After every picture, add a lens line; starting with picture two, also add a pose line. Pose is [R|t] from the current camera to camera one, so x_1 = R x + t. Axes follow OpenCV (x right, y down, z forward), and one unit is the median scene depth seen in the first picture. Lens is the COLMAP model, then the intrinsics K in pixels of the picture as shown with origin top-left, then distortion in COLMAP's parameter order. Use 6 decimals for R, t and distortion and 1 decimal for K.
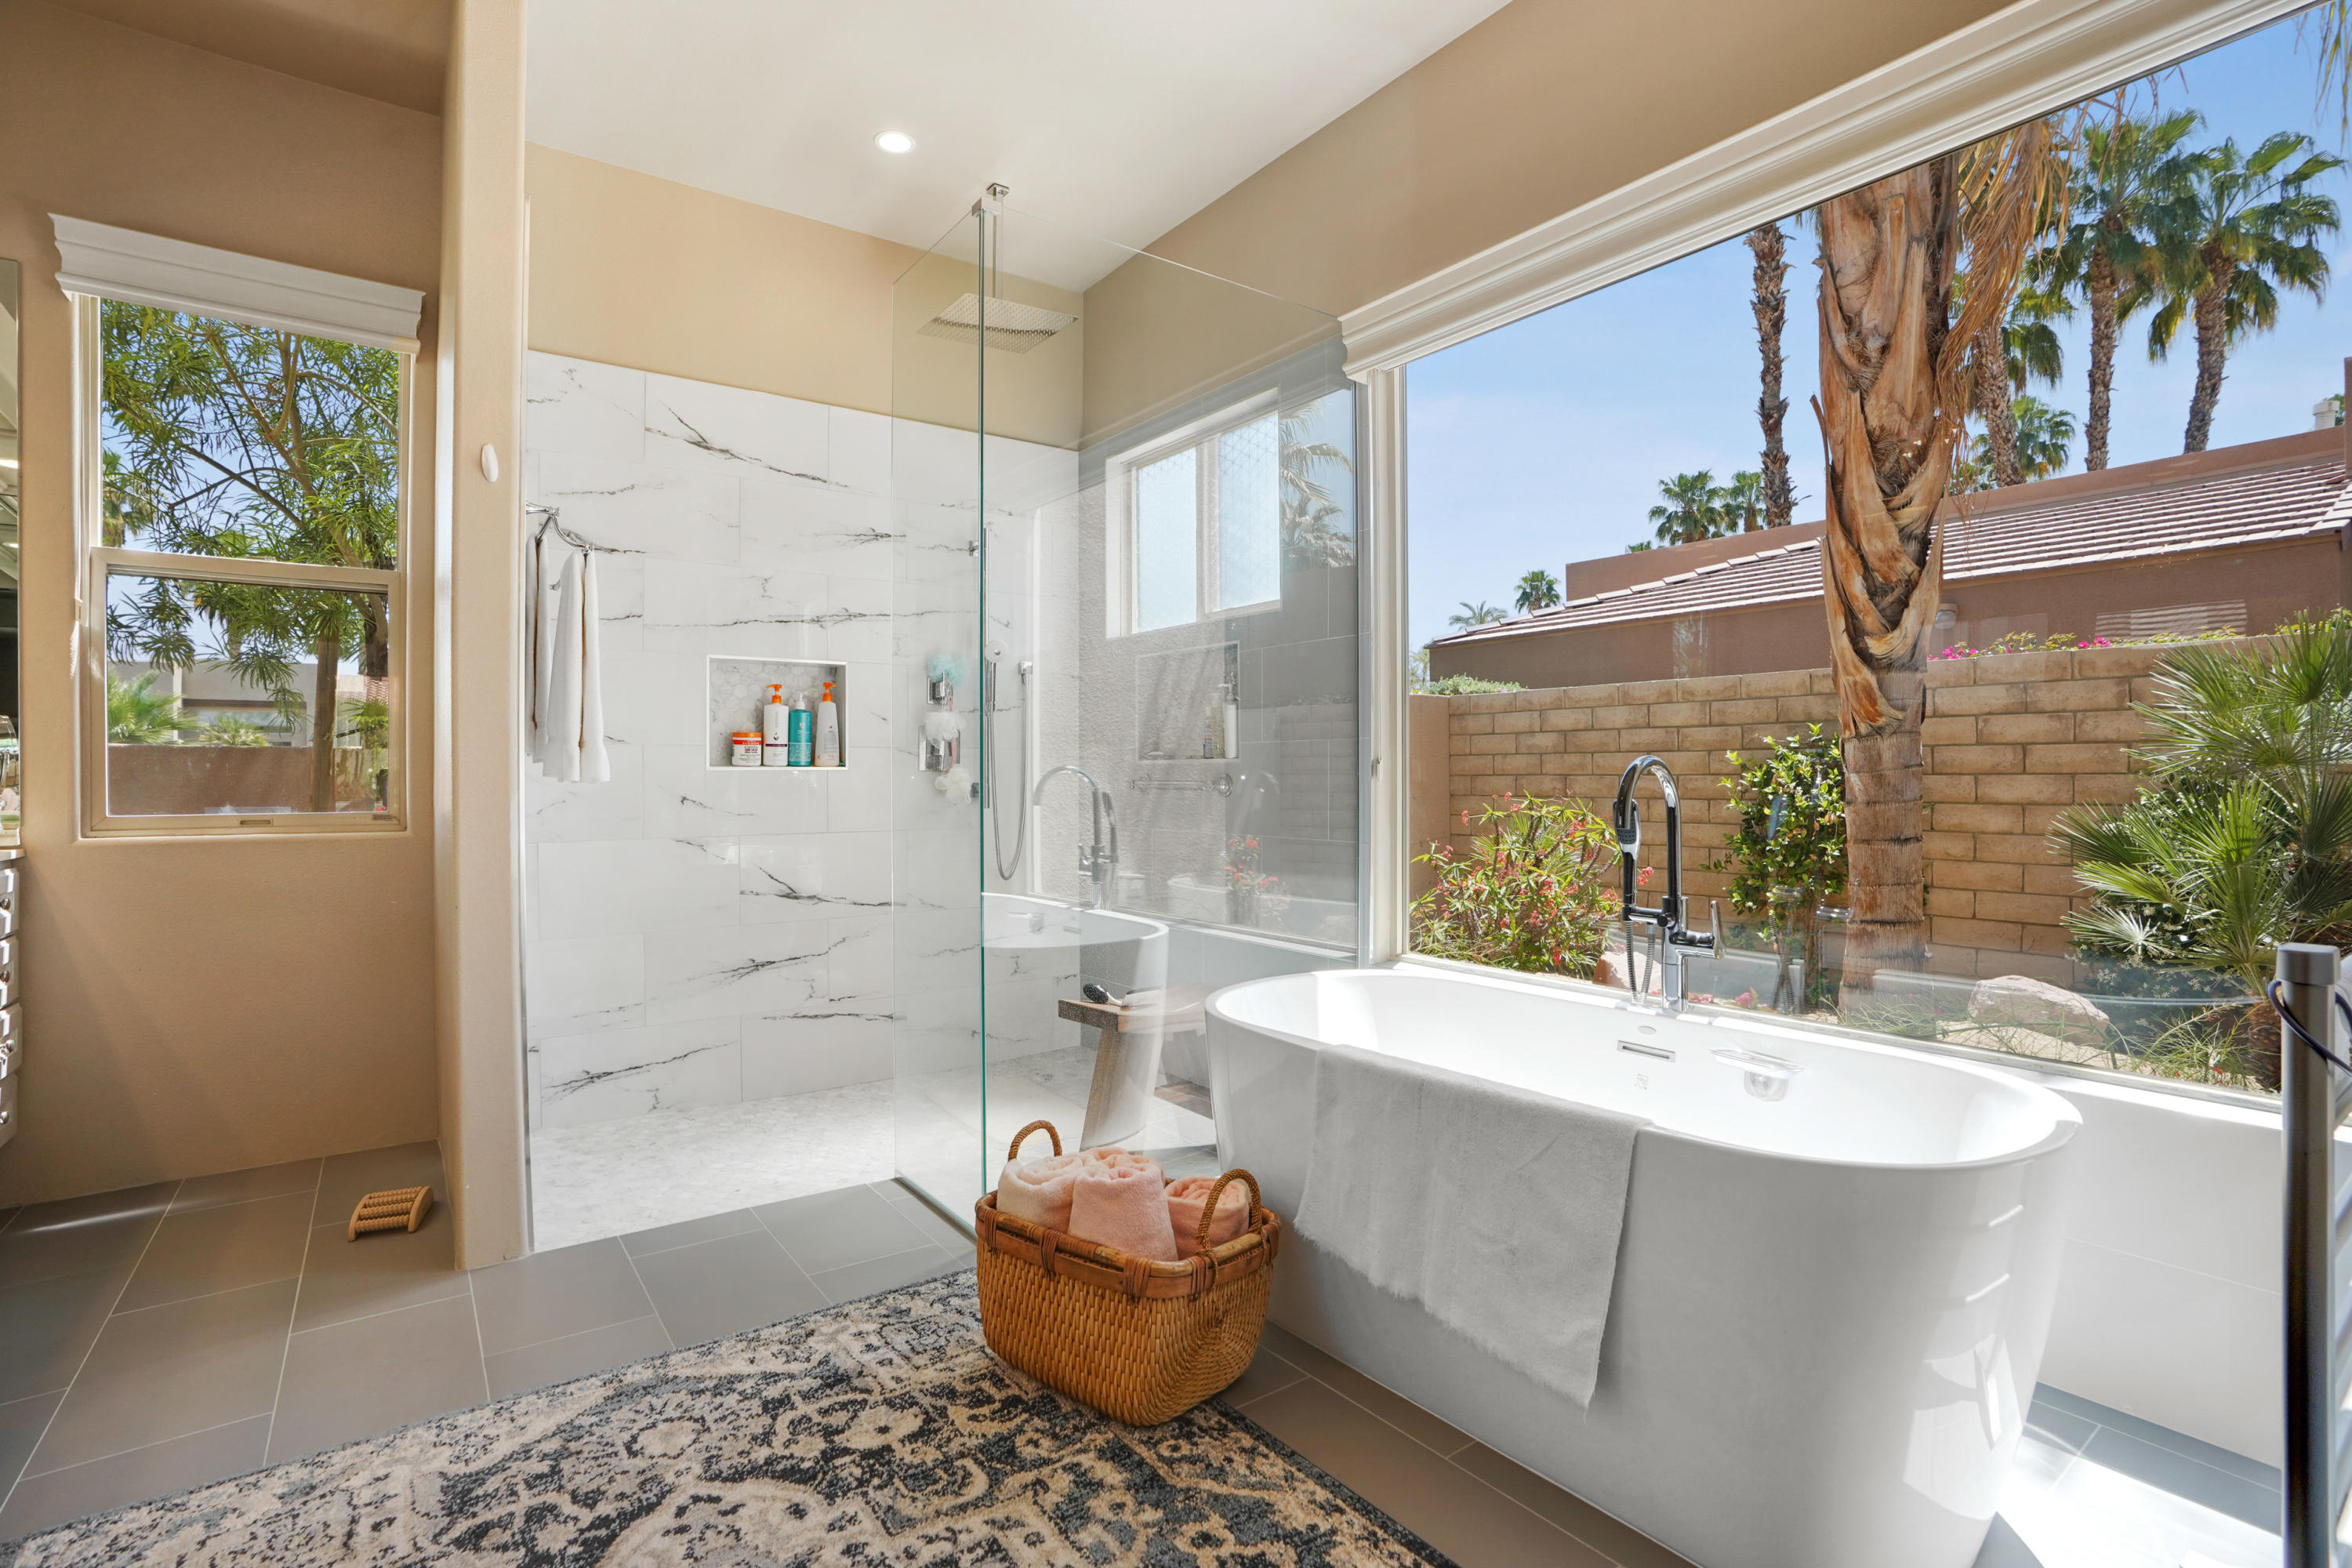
lens RADIAL K [[1113.4, 0, 1161.1], [0, 1113.4, 779.6], [0, 0, 1]] dist [-0.053238, 0.021244]
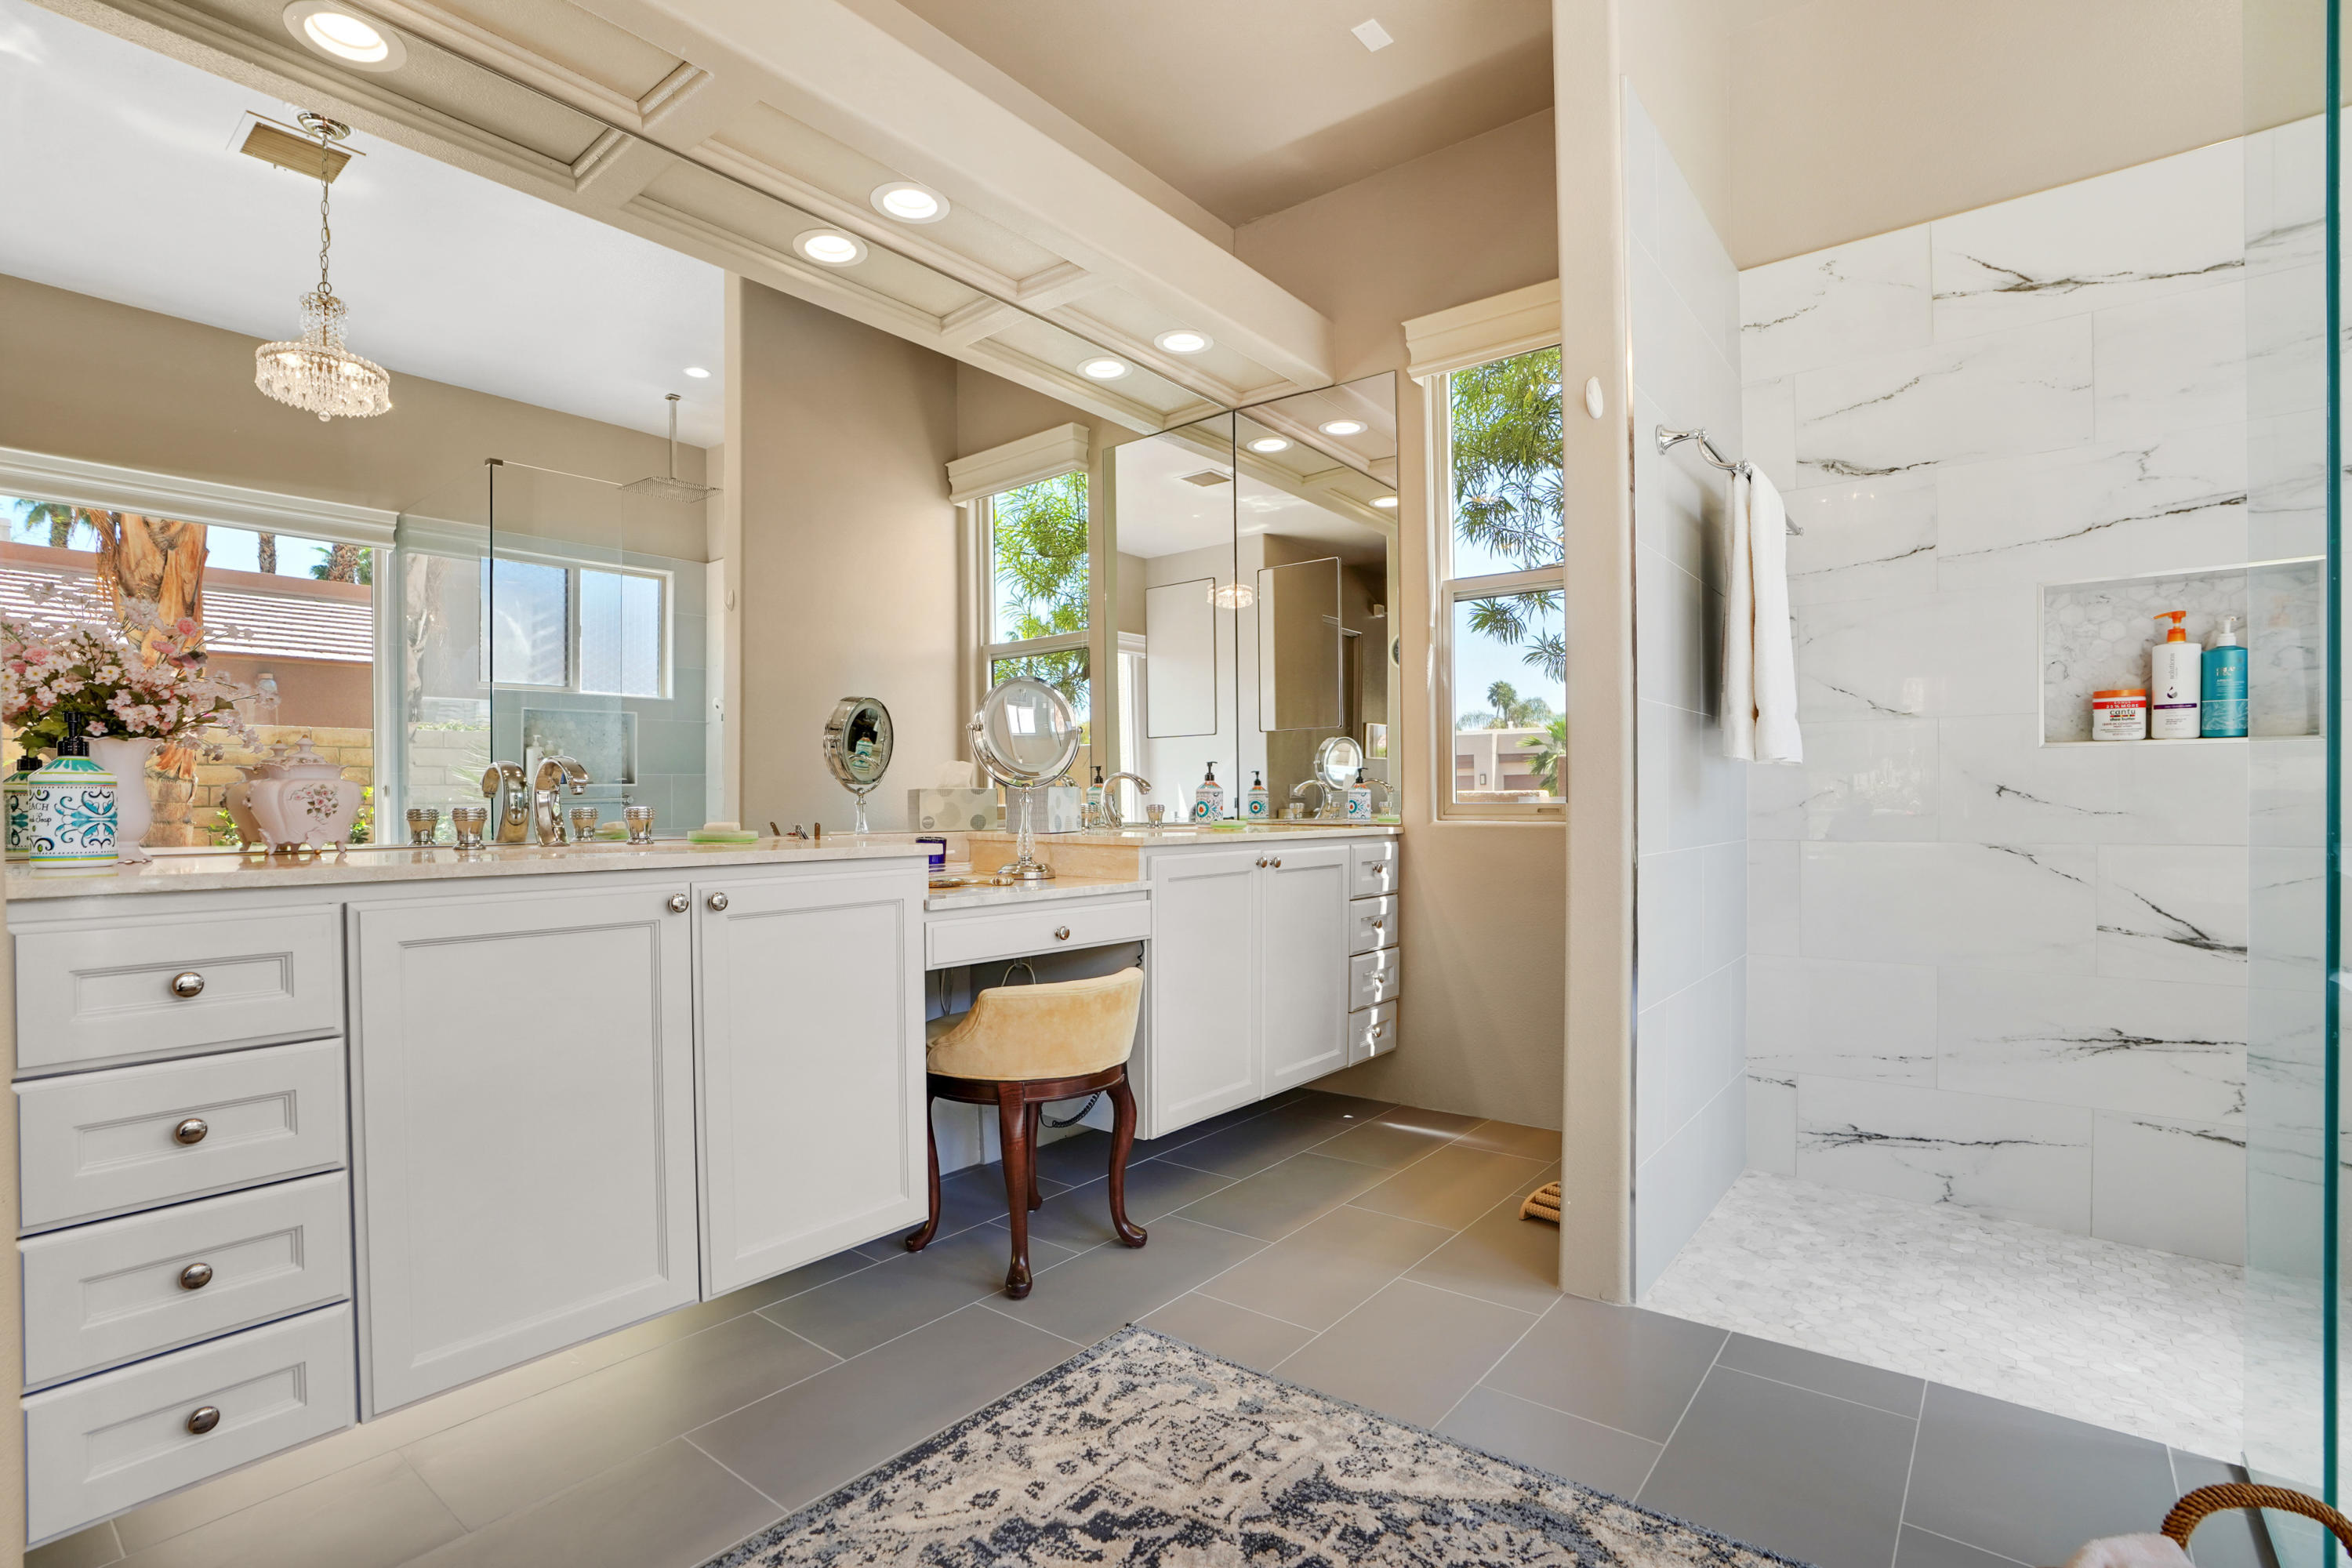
lens RADIAL K [[1113.4, 0, 1176.9], [0, 1113.4, 812.6], [0, 0, 1]] dist [-0.053238, 0.021244]
pose [[0.271263, 0.010621, -0.962447, 0.134281], [0.002576, 0.999928, 0.011760, 0.029451], [0.962502, -0.005669, 0.271216, 0.364712]]
